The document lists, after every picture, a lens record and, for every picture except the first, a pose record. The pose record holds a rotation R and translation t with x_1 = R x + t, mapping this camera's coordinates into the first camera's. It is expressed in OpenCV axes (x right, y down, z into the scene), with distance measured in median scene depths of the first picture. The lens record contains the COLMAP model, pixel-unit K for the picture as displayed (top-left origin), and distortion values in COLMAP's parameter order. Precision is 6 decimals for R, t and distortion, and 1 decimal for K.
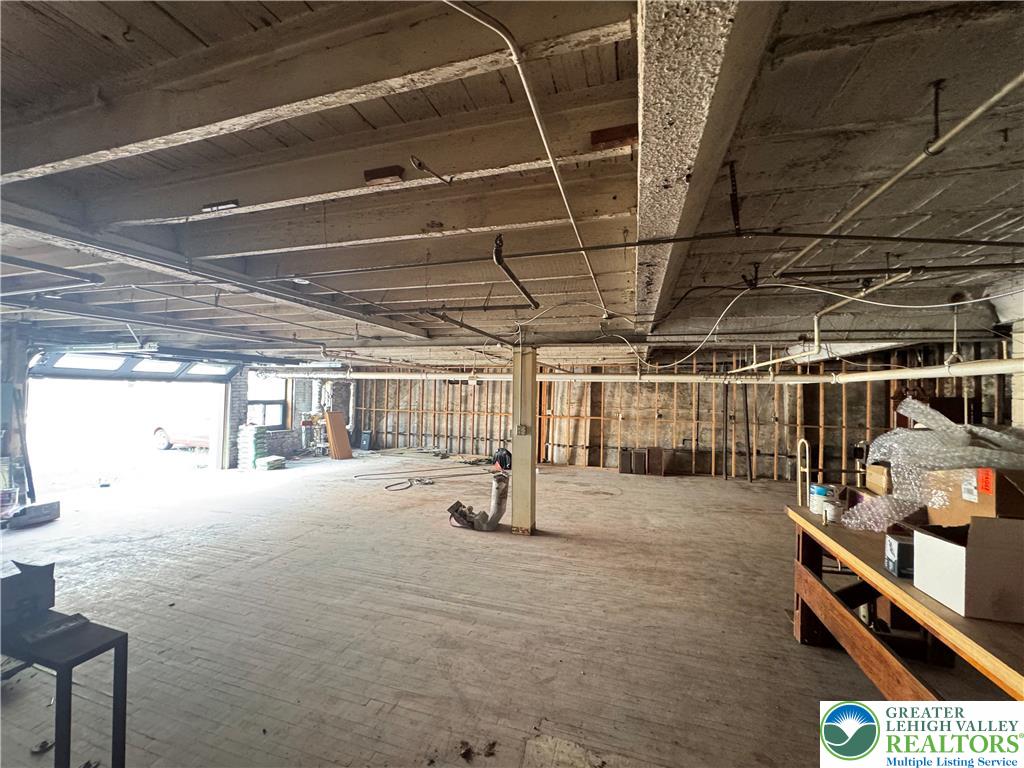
lens RADIAL K [[408.6, 0, 510.2], [0, 408.6, 383.2], [0, 0, 1]] dist [-0.004024, 0.000486]
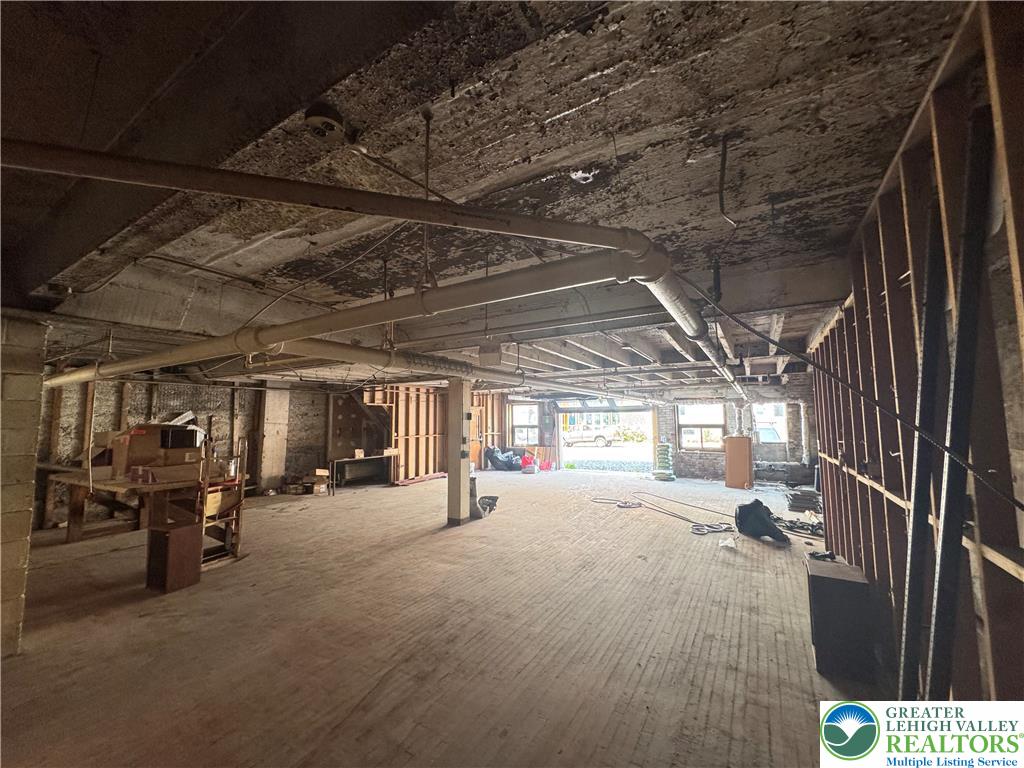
lens RADIAL K [[408.6, 0, 510.9], [0, 408.6, 381.4], [0, 0, 1]] dist [-0.004024, 0.000486]
pose [[-0.240154, -0.109577, -0.964530, 1.030084], [0.025751, 0.992540, -0.119171, 0.072109], [0.970393, -0.053457, -0.235540, 1.219385]]
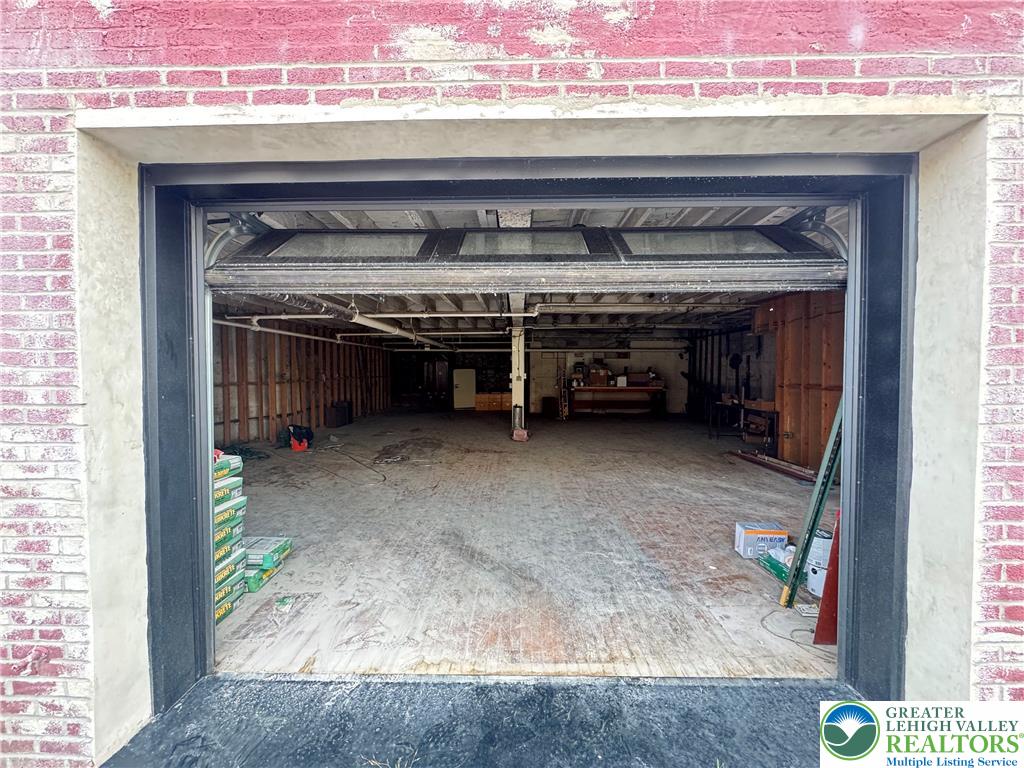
lens RADIAL K [[408.6, 0, 510.2], [0, 408.6, 383.6], [0, 0, 1]] dist [-0.004024, 0.000486]
pose [[-0.281323, -0.053570, 0.958117, -1.329905], [-0.024201, 0.998519, 0.048723, 0.052700], [-0.959308, -0.009481, -0.282203, 1.260992]]
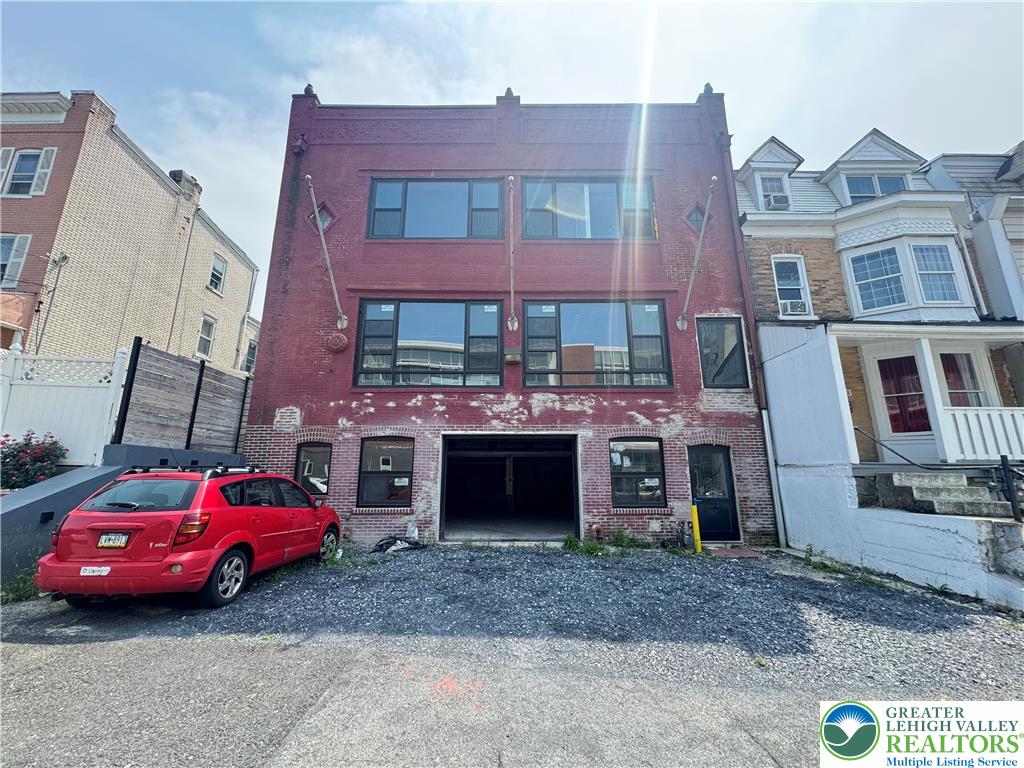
lens RADIAL K [[408.6, 0, 510.3], [0, 408.6, 386.5], [0, 0, 1]] dist [-0.004024, 0.000486]
pose [[-0.300623, 0.188681, 0.934893, -2.510152], [-0.026409, 0.978213, -0.205916, 0.057388], [-0.953377, -0.086592, -0.289091, 1.628686]]
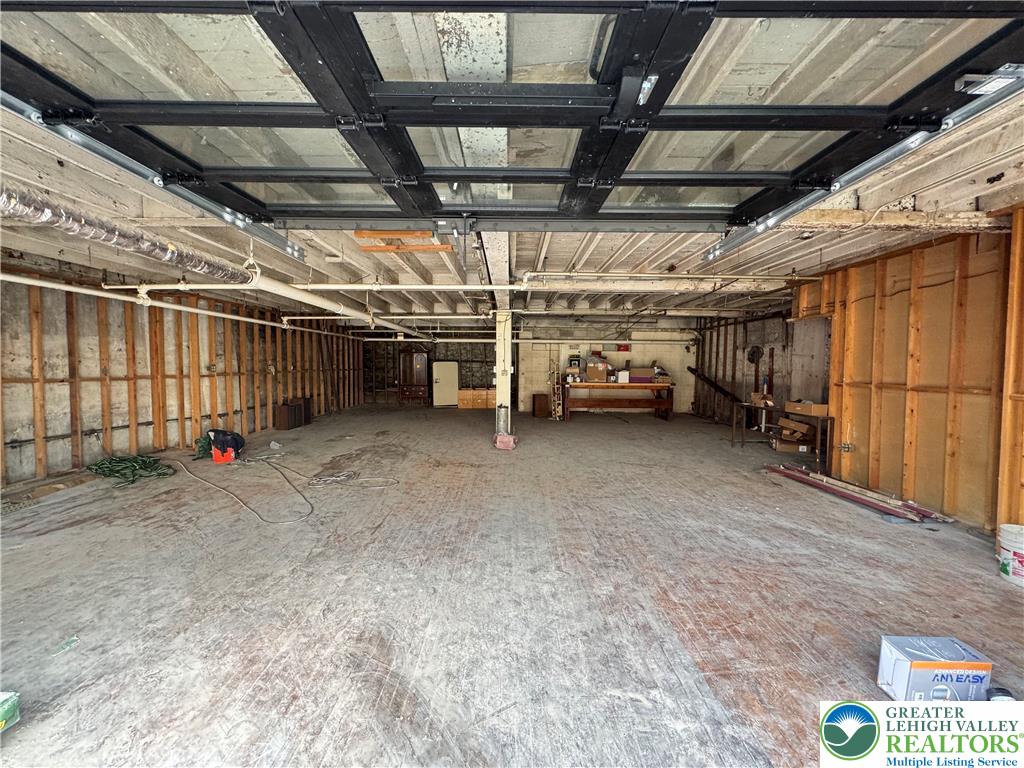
lens RADIAL K [[408.6, 0, 510.9], [0, 408.6, 384.7], [0, 0, 1]] dist [-0.004024, 0.000486]
pose [[-0.304272, -0.070605, 0.949965, -1.106248], [-0.032262, 0.997441, 0.063801, 0.061660], [-0.952039, -0.011235, -0.305771, 1.174683]]
